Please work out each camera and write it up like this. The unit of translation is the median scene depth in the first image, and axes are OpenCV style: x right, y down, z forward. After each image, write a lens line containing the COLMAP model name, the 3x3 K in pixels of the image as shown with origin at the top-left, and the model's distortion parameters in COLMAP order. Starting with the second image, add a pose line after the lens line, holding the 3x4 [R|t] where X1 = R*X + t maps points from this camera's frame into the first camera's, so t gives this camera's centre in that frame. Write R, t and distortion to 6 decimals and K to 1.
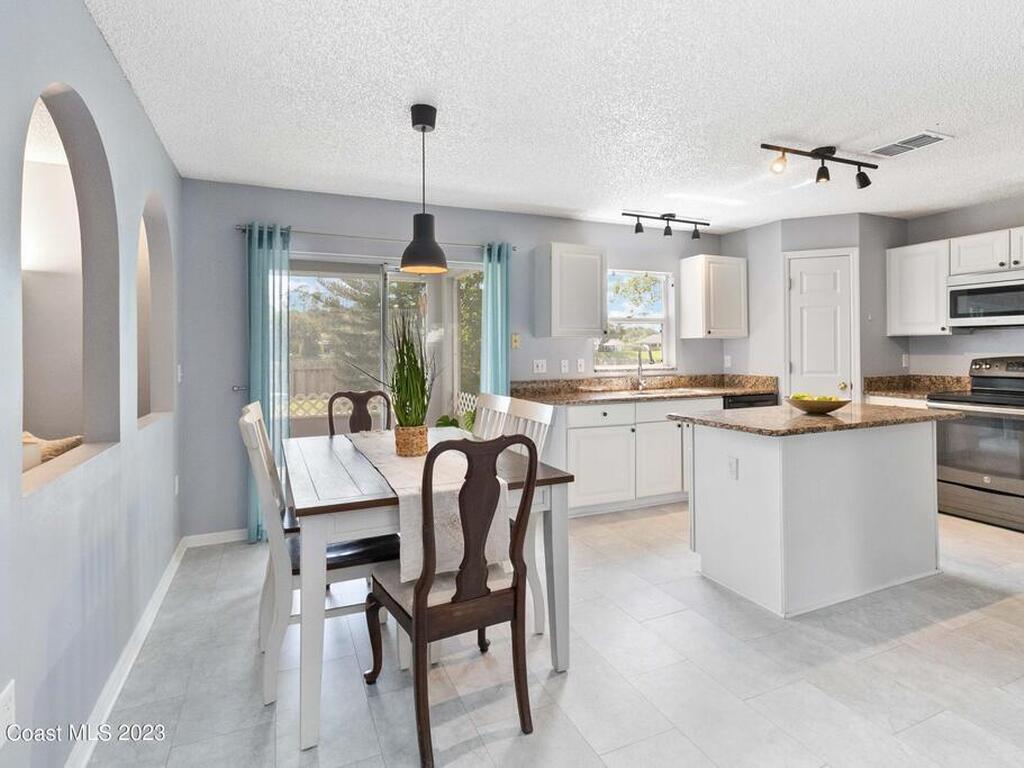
lens RADIAL K [[539.3, 0, 520.2], [0, 539.3, 345.8], [0, 0, 1]] dist [0.002613, 0.000407]
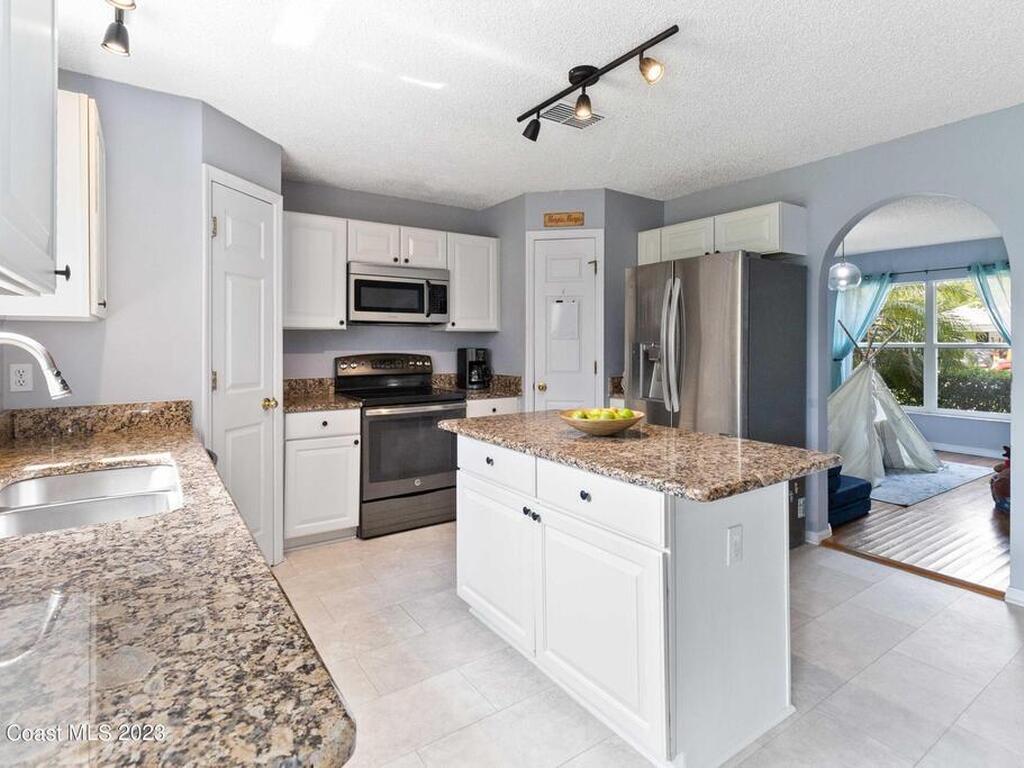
lens RADIAL K [[539.3, 0, 520.2], [0, 539.3, 345.8], [0, 0, 1]] dist [0.002613, 0.000407]
pose [[-0.187226, 0.001590, 0.982316, -0.093295], [-0.002777, 0.999994, -0.002148, 0.005665], [-0.982313, -0.003130, -0.187221, 0.825896]]
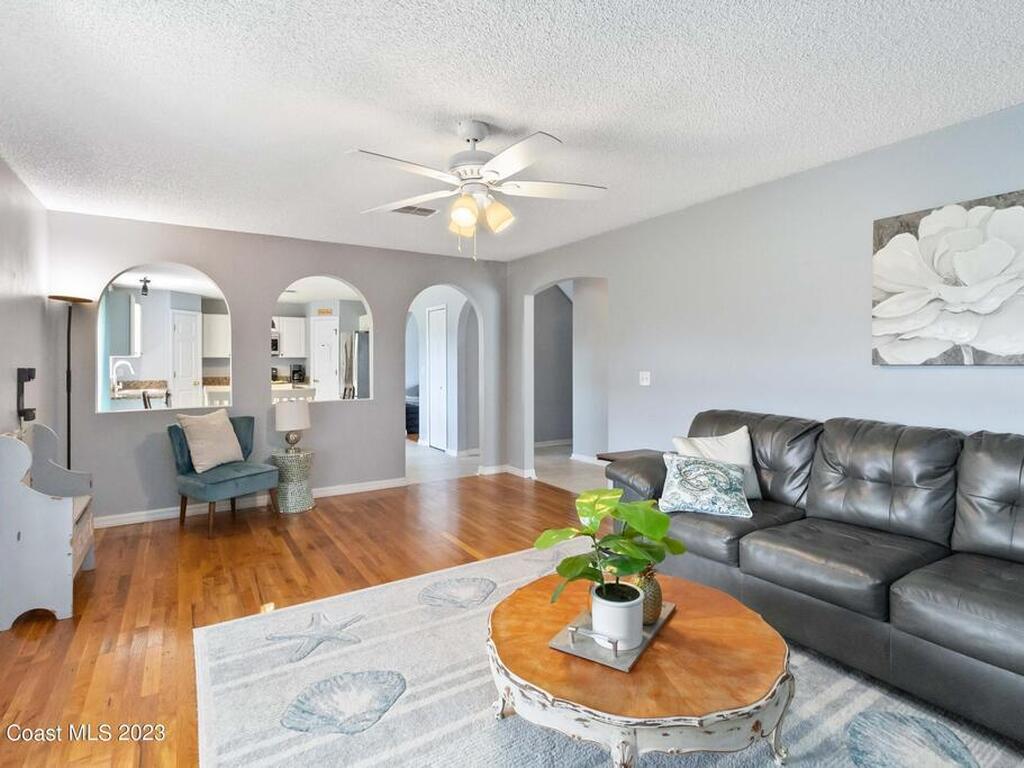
lens RADIAL K [[528.8, 0, 515.4], [0, 528.8, 365.2], [0, 0, 1]] dist [-0.000245, -0.000171]
pose [[-0.144384, -0.000914, 0.989521, -1.422167], [-0.002186, 0.999997, 0.000604, 0.006633], [-0.989519, -0.002076, -0.144386, 0.149265]]
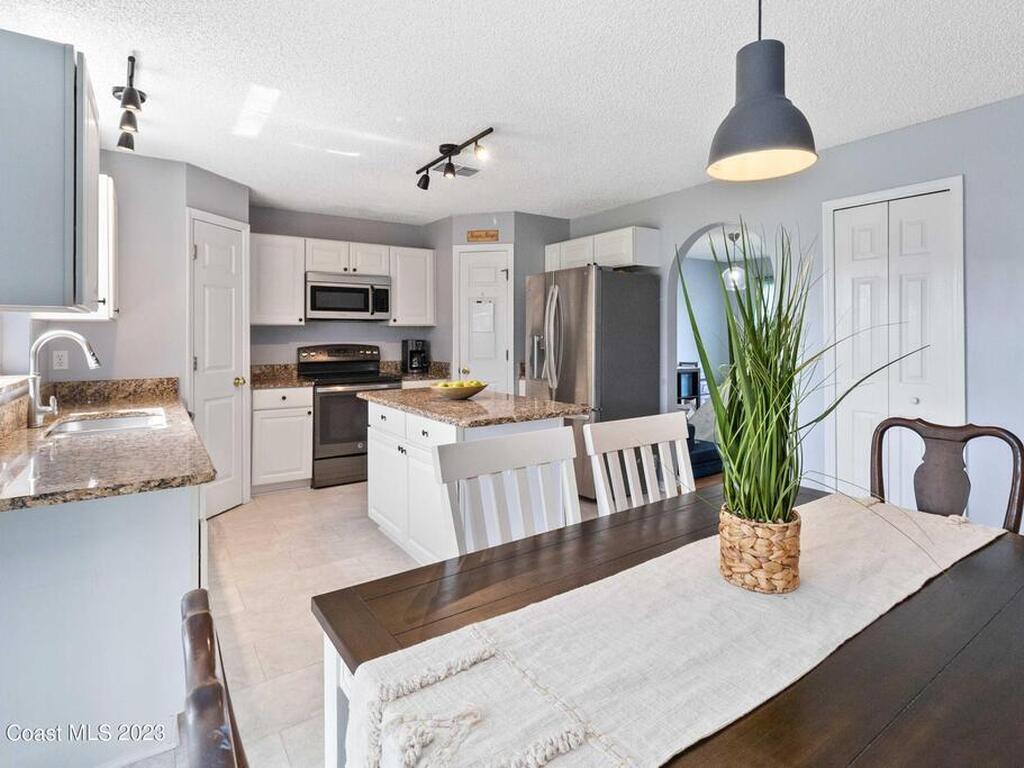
lens RADIAL K [[539.8, 0, 521.6], [0, 539.8, 336.3], [0, 0, 1]] dist [0.000366, 0.000222]
pose [[-0.184213, 0.005429, 0.982871, -0.330669], [-0.000286, 0.999984, -0.005577, 0.006743], [-0.982886, -0.001308, -0.184209, 0.715697]]
